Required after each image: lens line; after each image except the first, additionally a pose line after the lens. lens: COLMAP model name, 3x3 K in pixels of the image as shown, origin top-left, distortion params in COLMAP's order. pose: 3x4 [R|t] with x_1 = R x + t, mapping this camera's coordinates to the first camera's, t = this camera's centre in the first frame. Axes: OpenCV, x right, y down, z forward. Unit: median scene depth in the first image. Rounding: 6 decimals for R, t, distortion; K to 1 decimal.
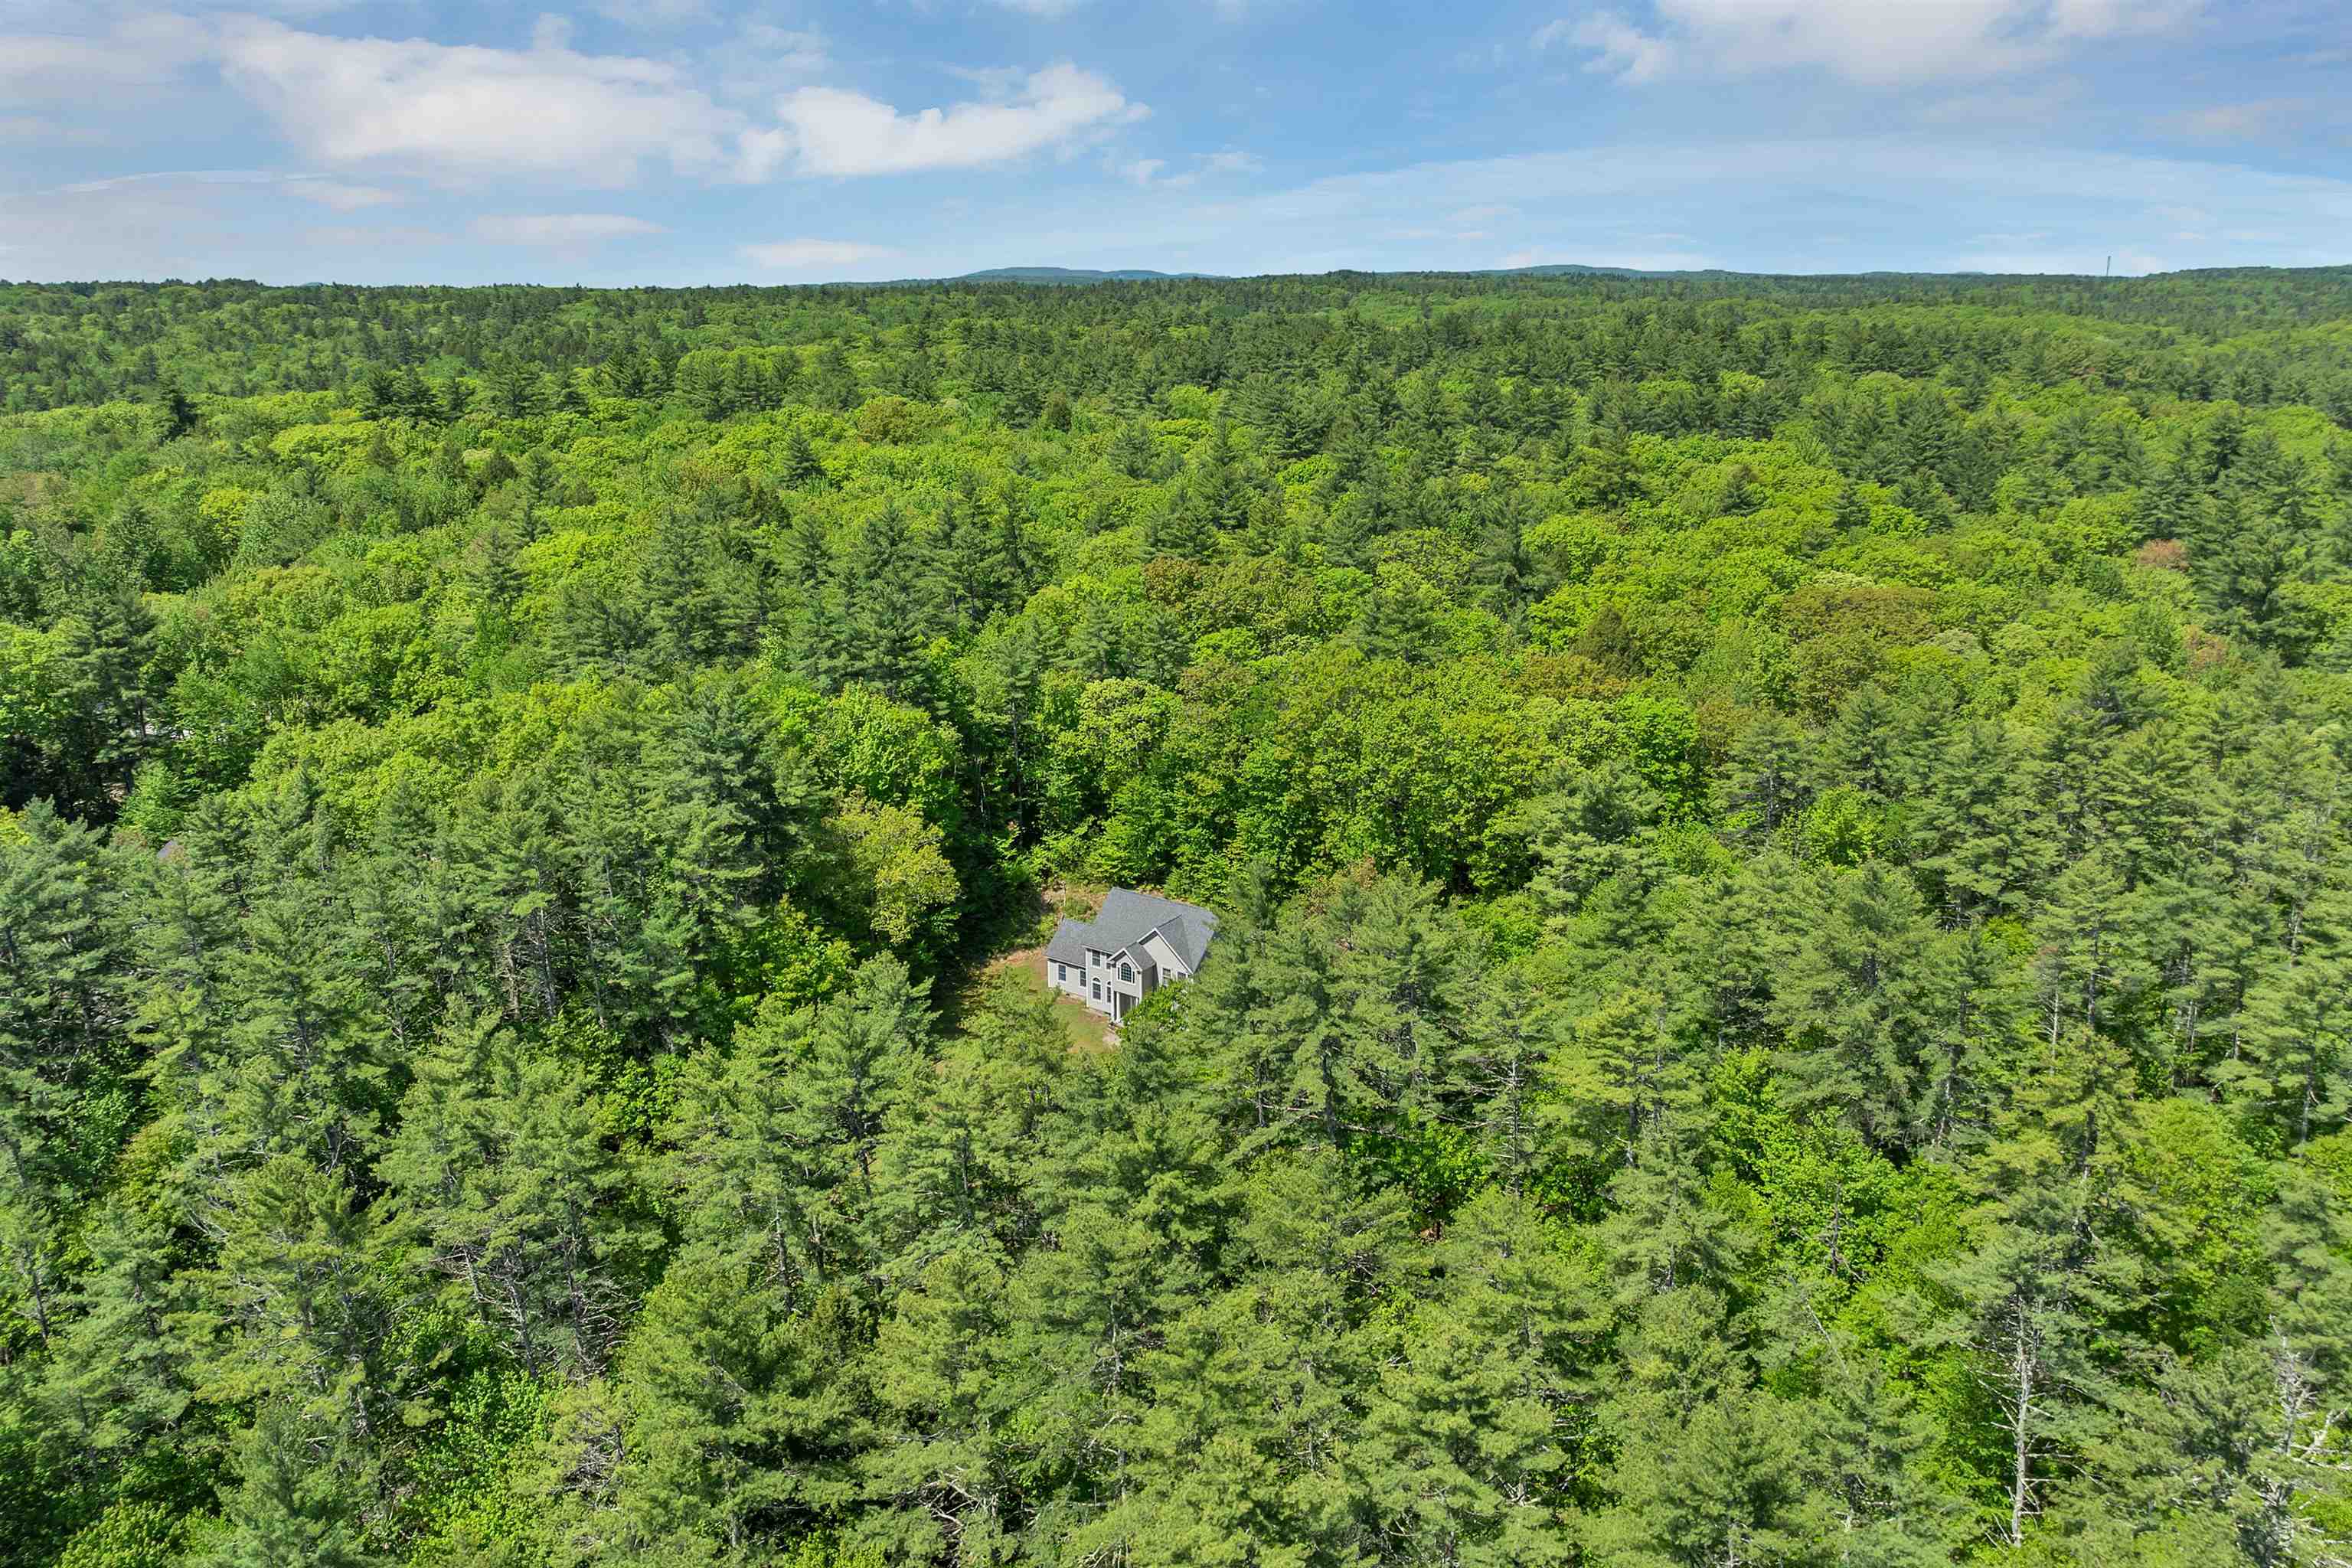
lens RADIAL K [[1700.1, 0, 1176.1], [0, 1700.1, 793.1], [0, 0, 1]] dist [0.013056, 0.004726]
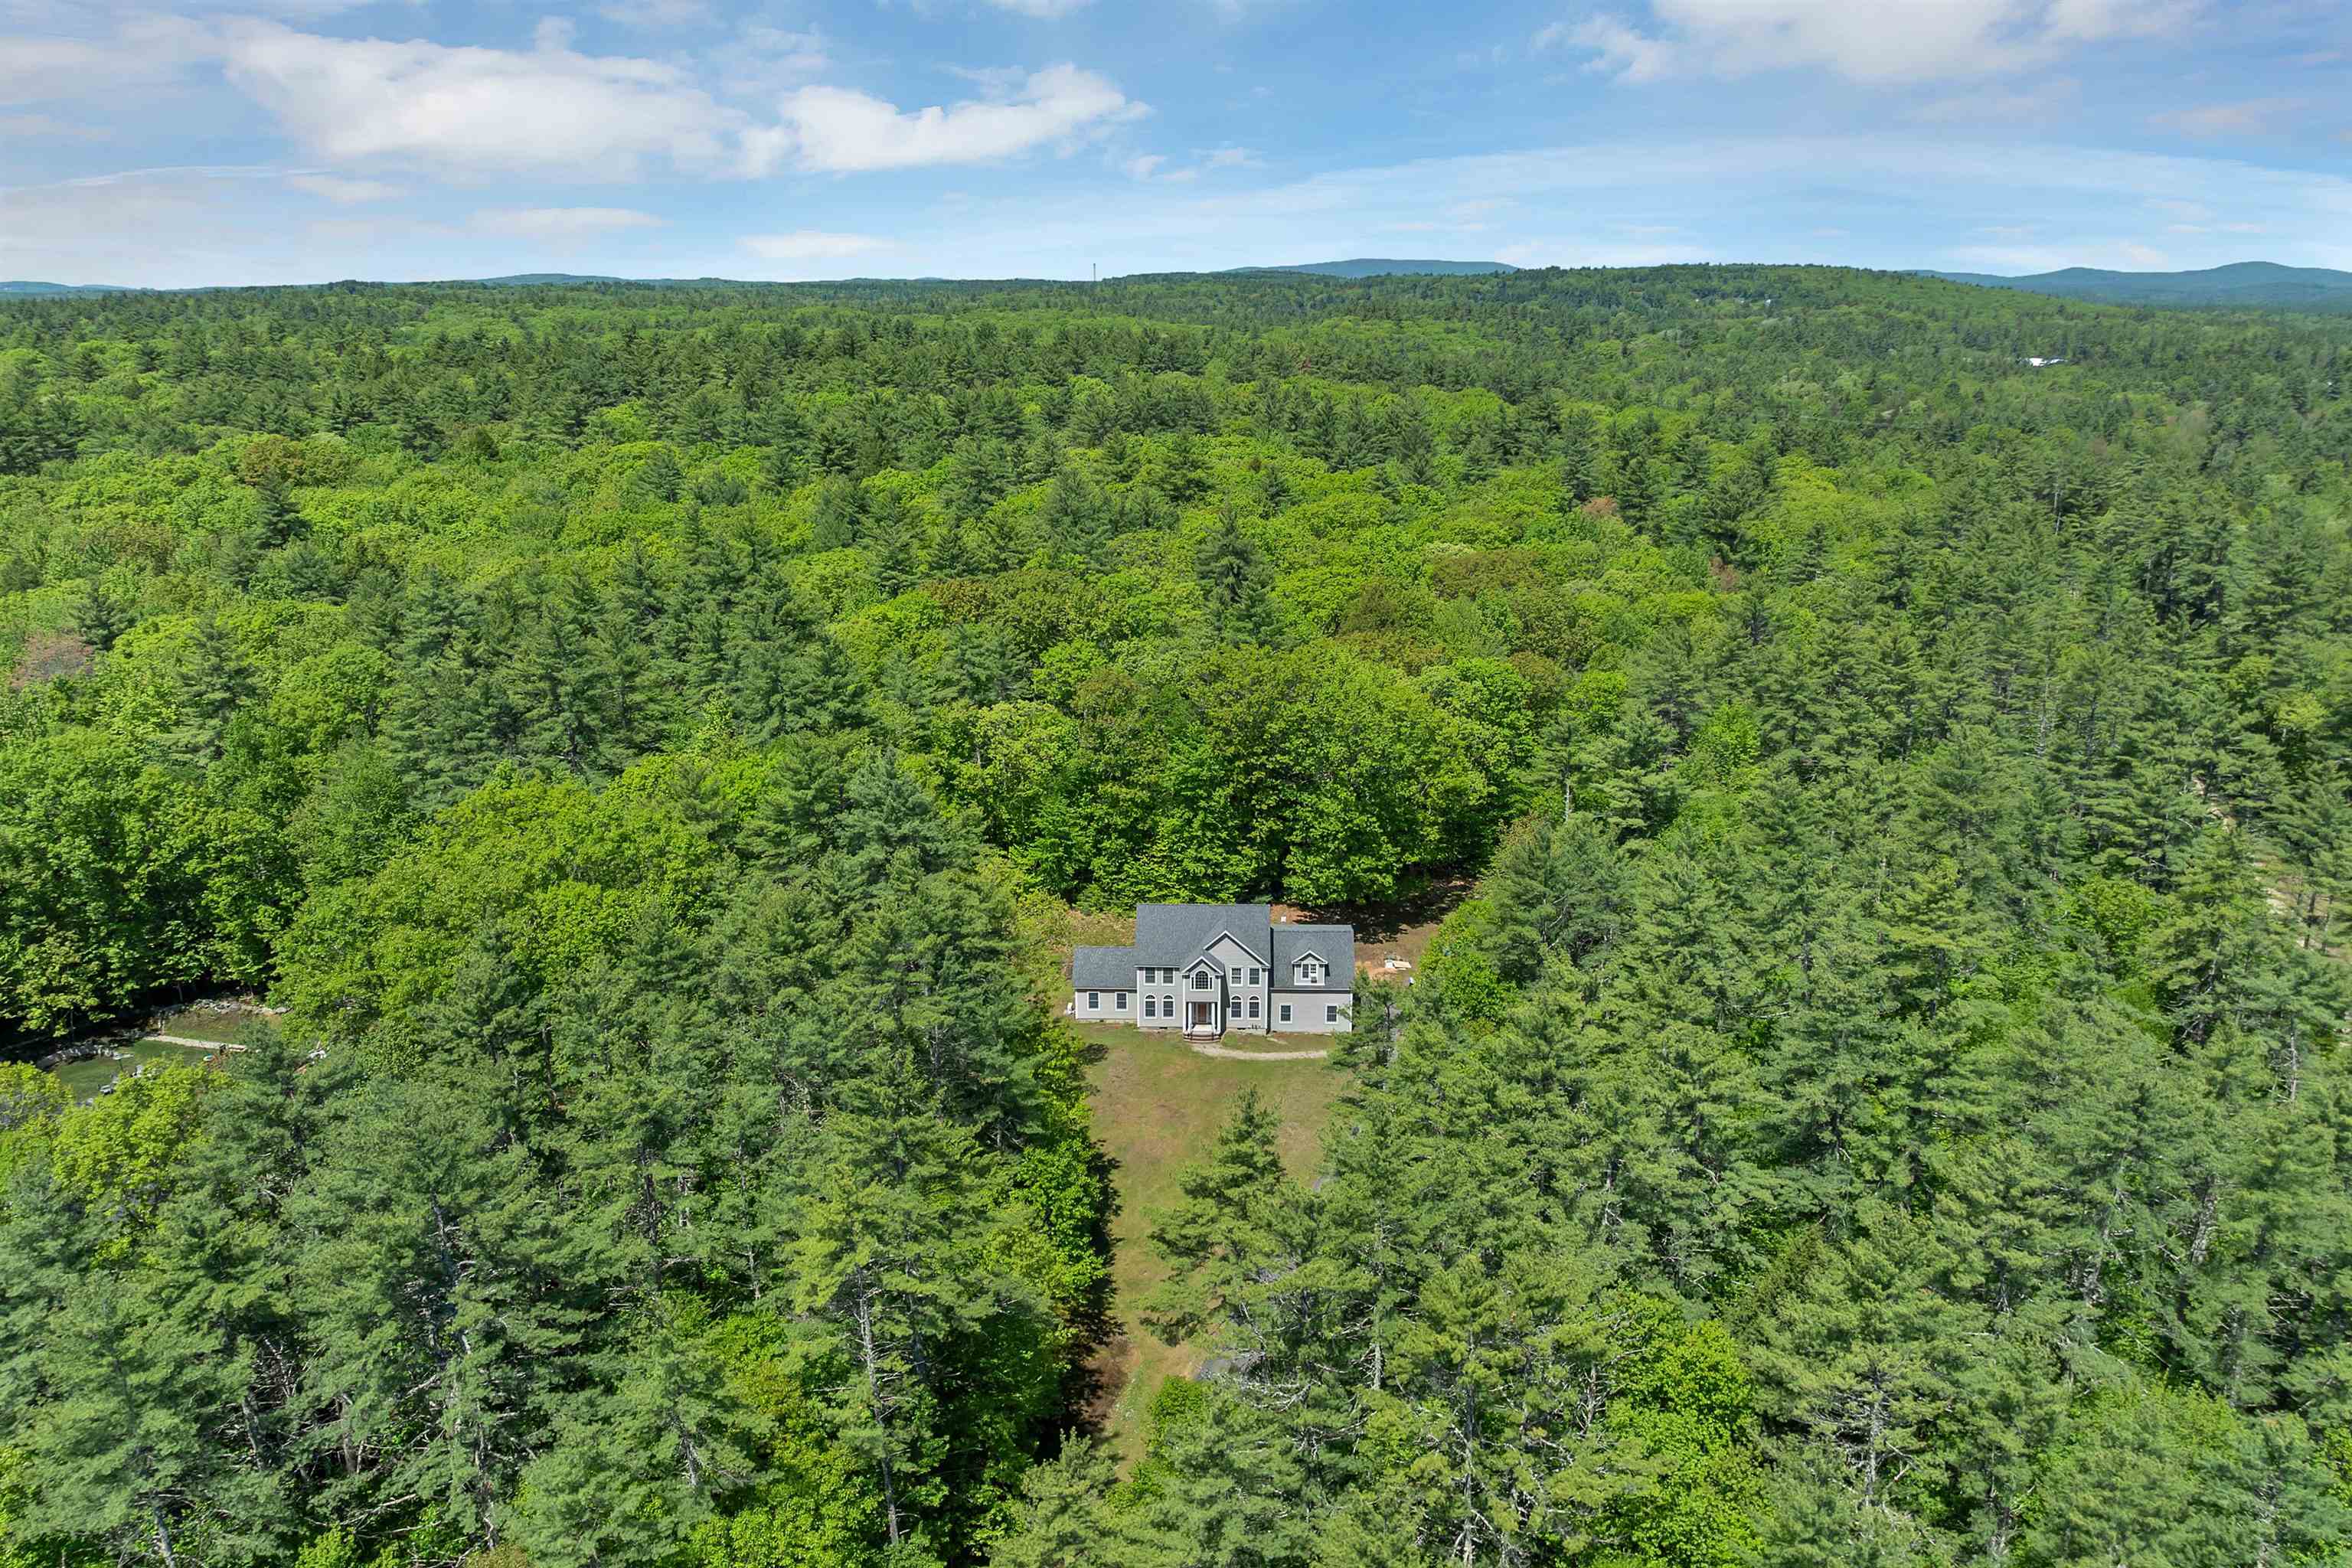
lens RADIAL K [[1690.1, 0, 1173.0], [0, 1690.1, 784.5], [0, 0, 1]] dist [-0.034421, -0.004066]
pose [[0.842094, -0.147534, 0.518760, -0.483874], [0.153213, 0.987669, 0.032183, -0.039354], [-0.517111, 0.052380, 0.854314, 0.127460]]
